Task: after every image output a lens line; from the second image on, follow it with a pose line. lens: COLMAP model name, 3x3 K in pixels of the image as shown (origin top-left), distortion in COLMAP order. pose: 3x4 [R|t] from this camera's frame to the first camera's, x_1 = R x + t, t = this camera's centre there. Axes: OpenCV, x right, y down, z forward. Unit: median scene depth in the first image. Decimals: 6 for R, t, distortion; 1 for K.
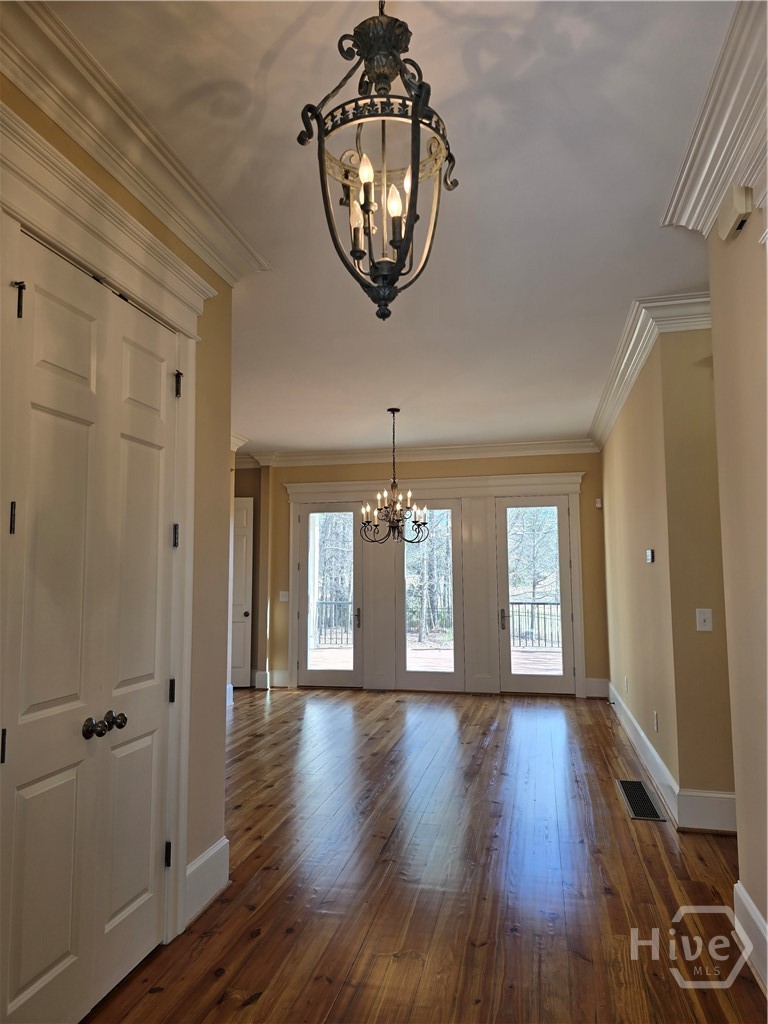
lens RADIAL K [[683.5, 0, 383.7], [0, 683.5, 522.3], [0, 0, 1]] dist [0.104161, -0.113755]
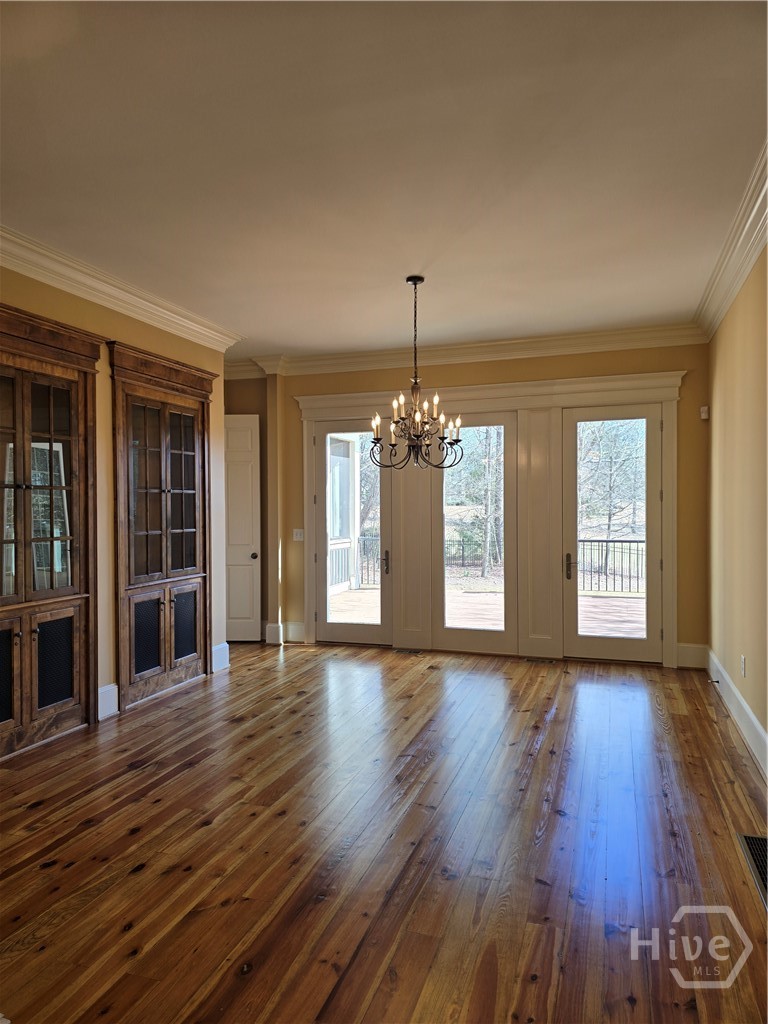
lens RADIAL K [[683.5, 0, 383.7], [0, 683.5, 522.3], [0, 0, 1]] dist [0.104161, -0.113755]
pose [[0.994842, 0.002539, -0.101402, 0.044611], [0.007786, 0.994826, 0.101296, 0.010775], [0.101135, -0.101563, 0.989675, 0.212605]]
